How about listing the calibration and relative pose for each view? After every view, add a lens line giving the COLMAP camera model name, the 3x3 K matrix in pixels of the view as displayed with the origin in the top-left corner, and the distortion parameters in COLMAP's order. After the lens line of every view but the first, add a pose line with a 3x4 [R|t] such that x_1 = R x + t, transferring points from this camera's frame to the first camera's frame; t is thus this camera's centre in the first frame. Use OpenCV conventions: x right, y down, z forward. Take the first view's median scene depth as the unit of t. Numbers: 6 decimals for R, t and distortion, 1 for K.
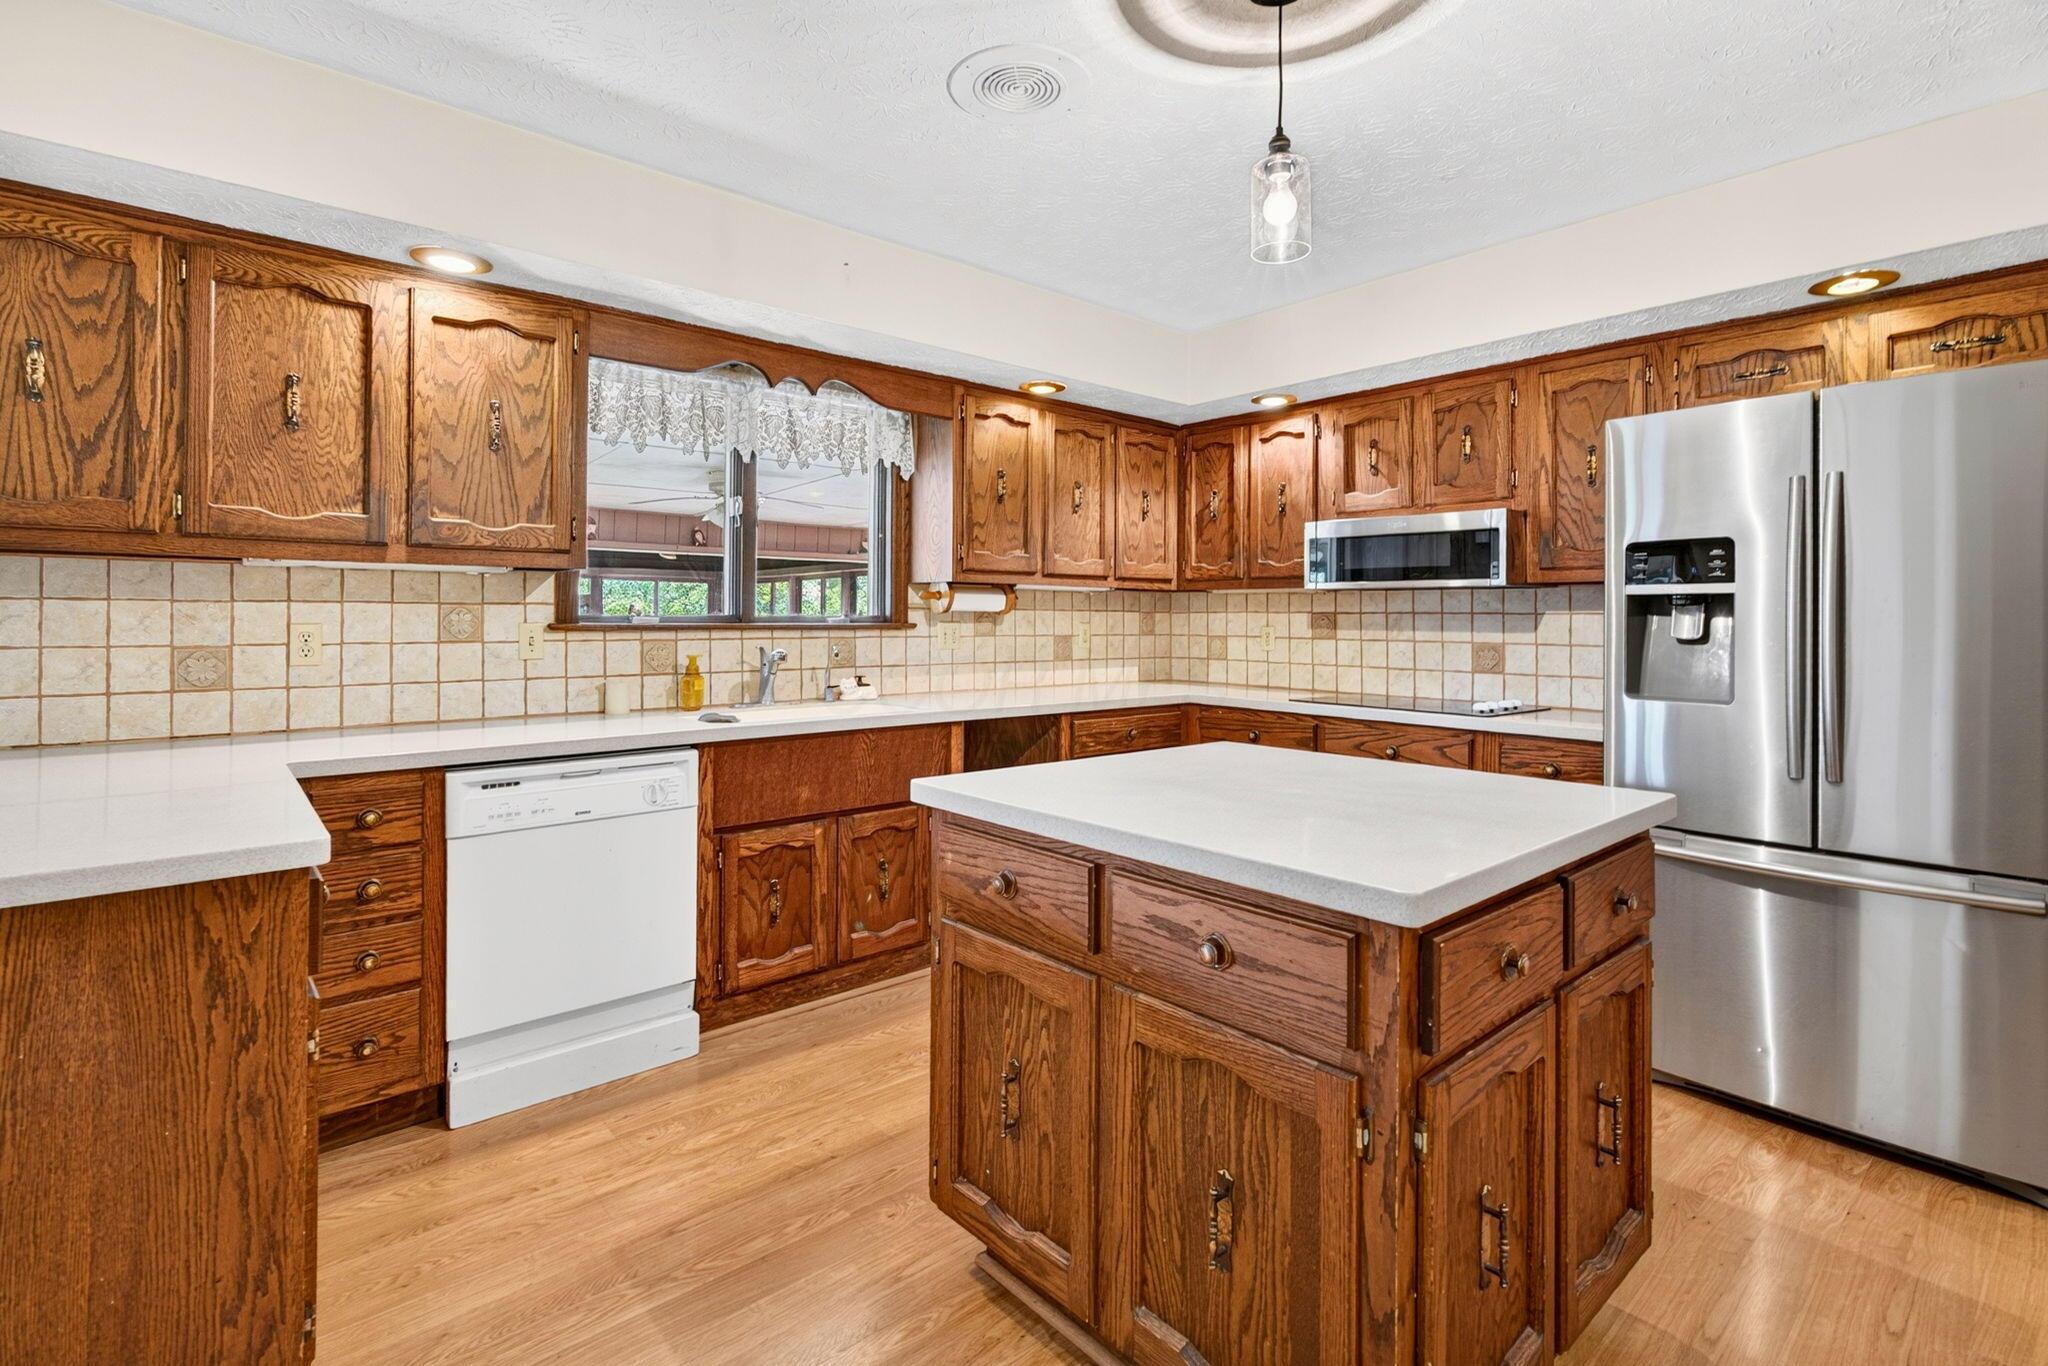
lens RADIAL K [[946.1, 0, 1005.5], [0, 946.1, 614.5], [0, 0, 1]] dist [-0.000393, -0.000040]
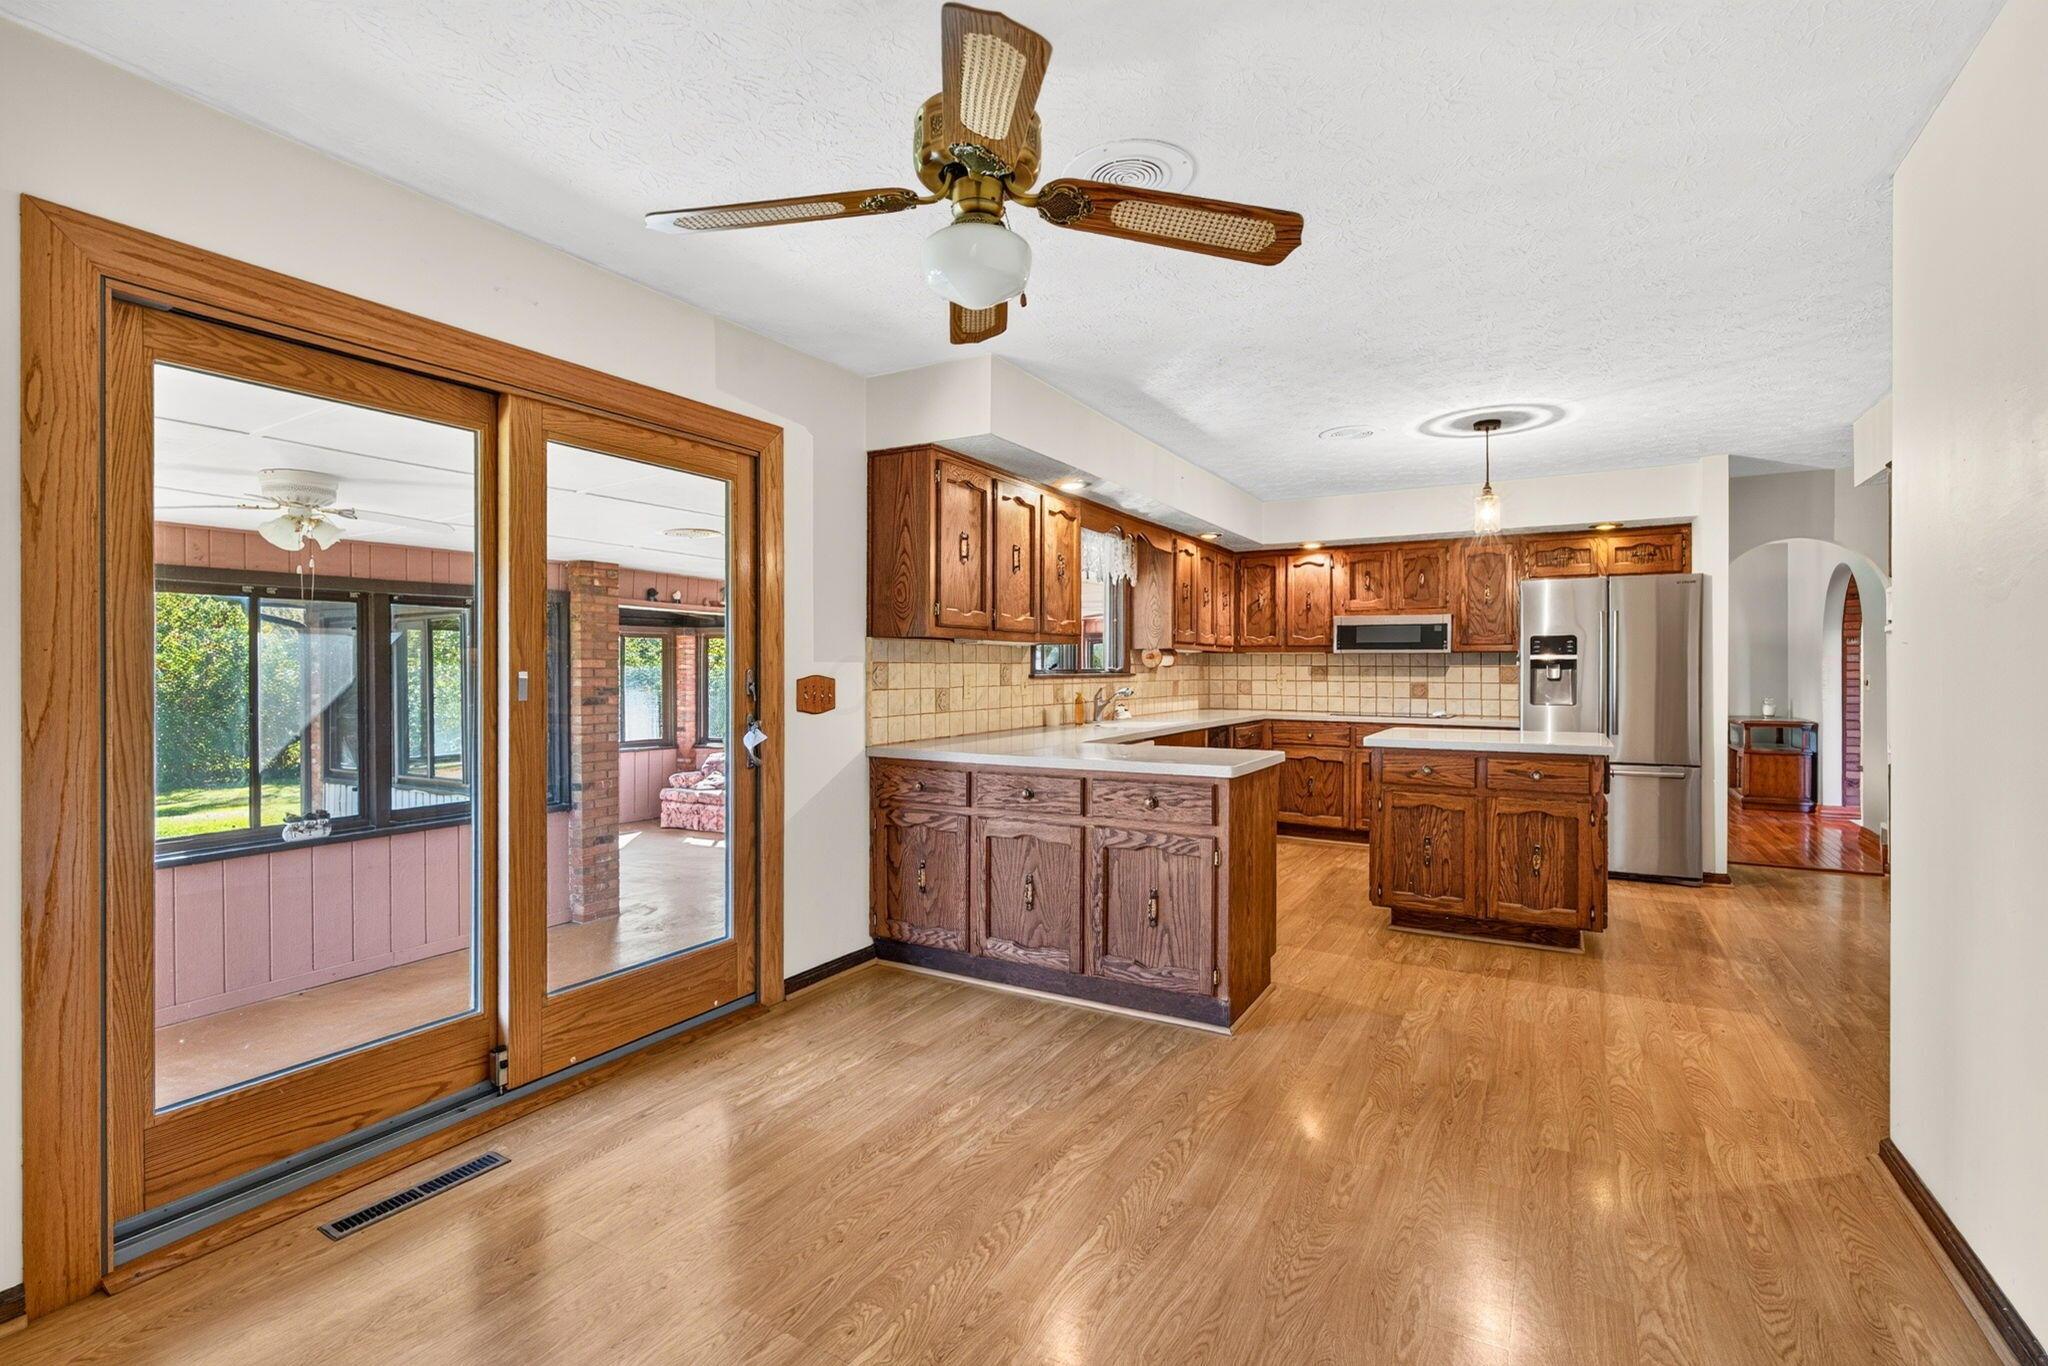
lens RADIAL K [[919.3, 0, 1020.1], [0, 919.3, 675.4], [0, 0, 1]] dist [-0.002182, 0.000061]
pose [[0.945378, -0.005901, 0.325924, -1.130952], [0.001654, 0.999910, 0.013307, -0.012740], [-0.325973, -0.012041, 0.945302, -0.630882]]
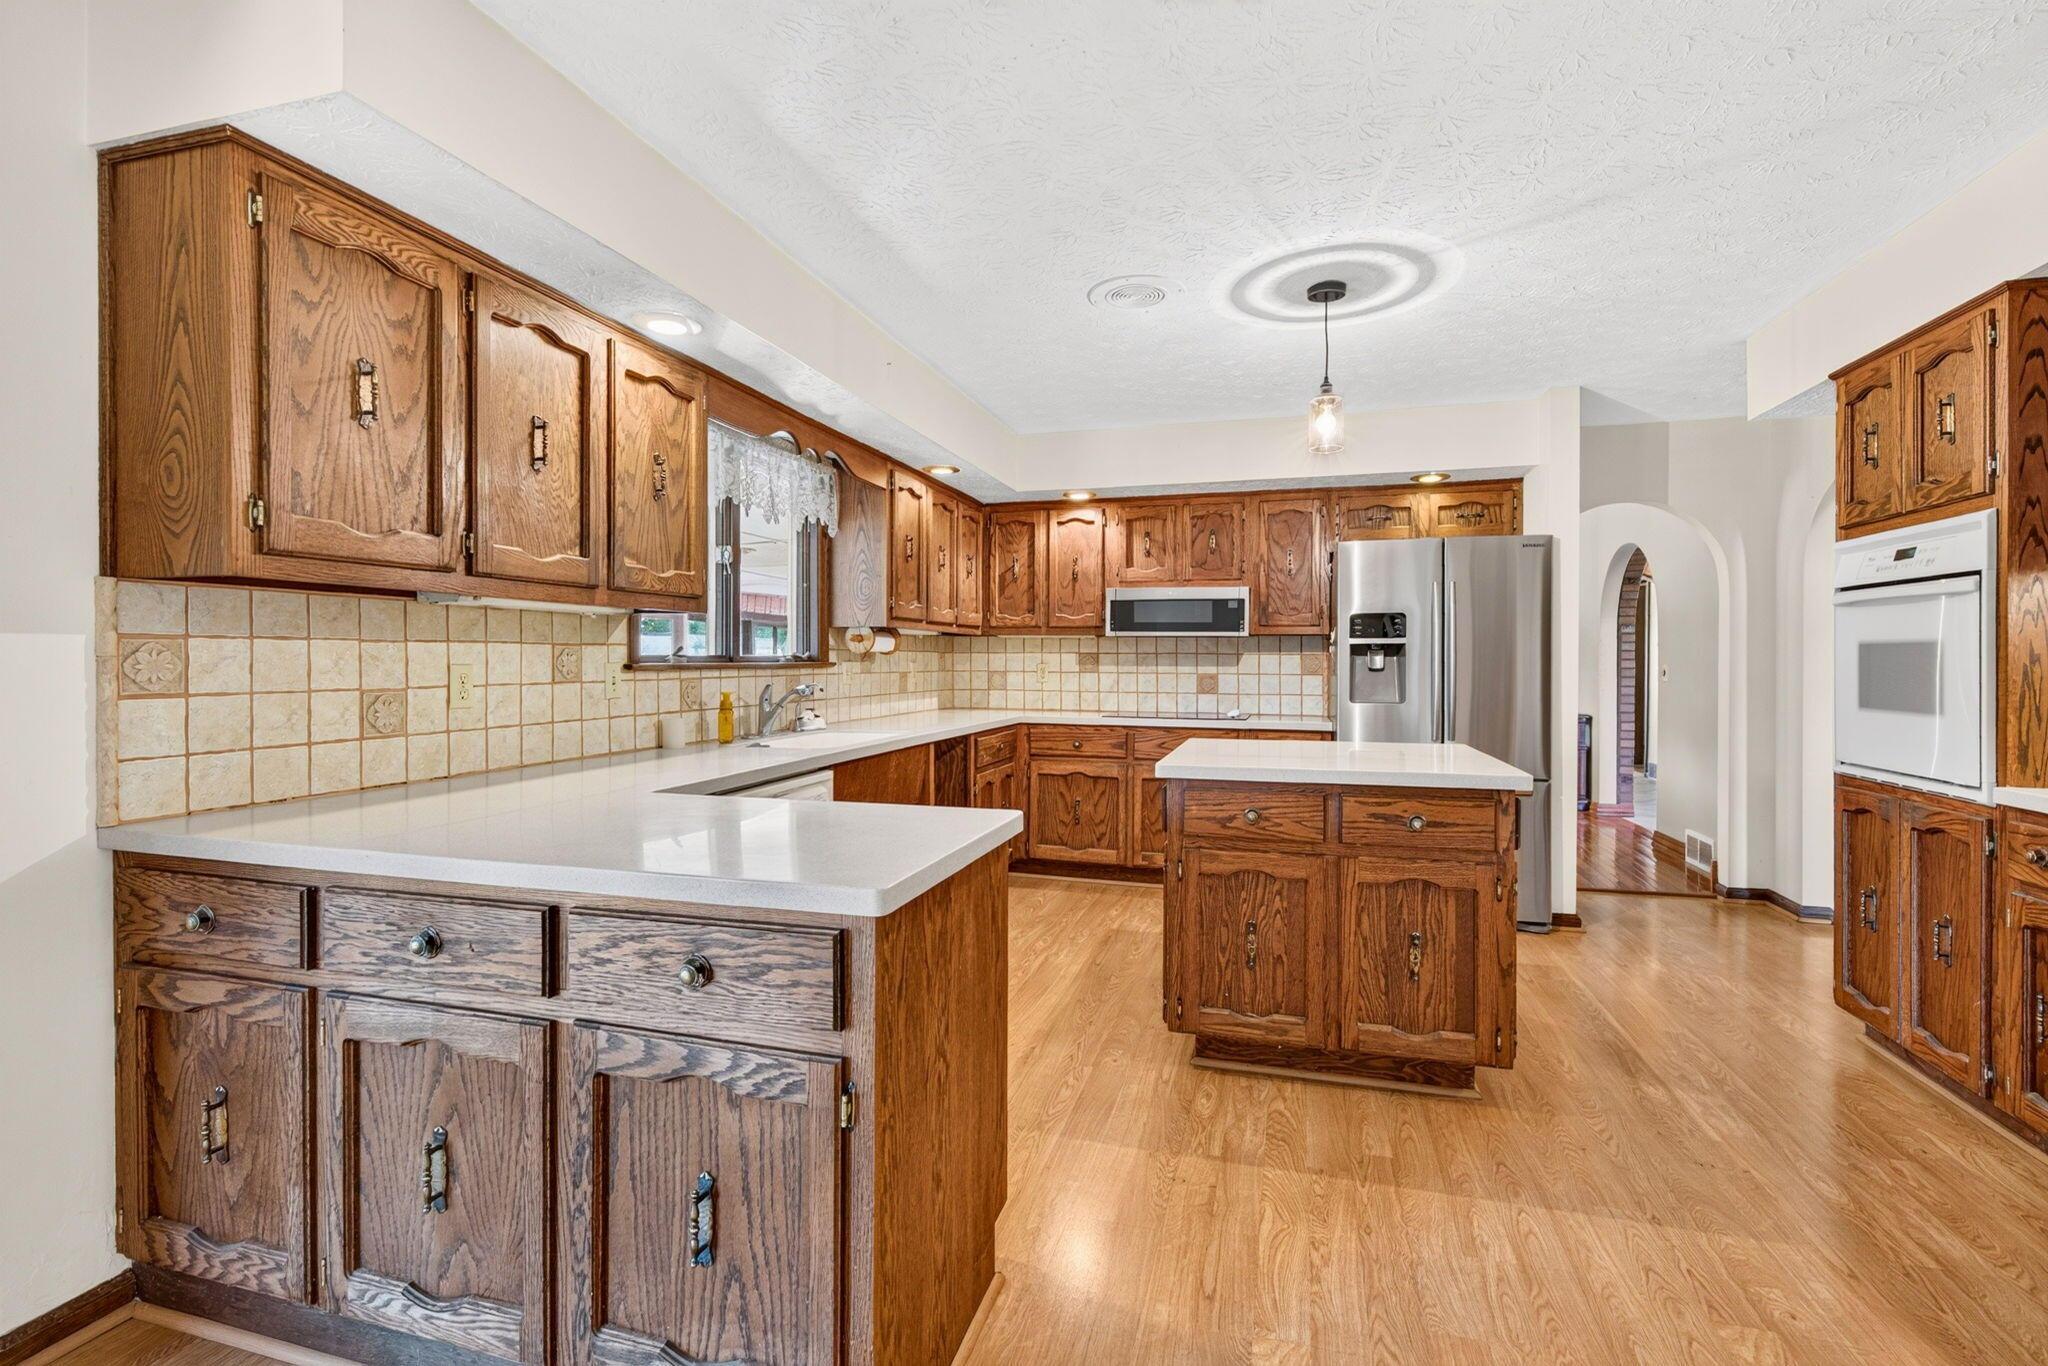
lens RADIAL K [[919.3, 0, 1021.5], [0, 919.3, 668.5], [0, 0, 1]] dist [-0.002182, 0.000061]
pose [[0.840527, -0.008003, 0.541711, -0.715183], [-0.001032, 0.999865, 0.016372, -0.002205], [-0.541769, -0.014320, 0.840405, -0.084944]]
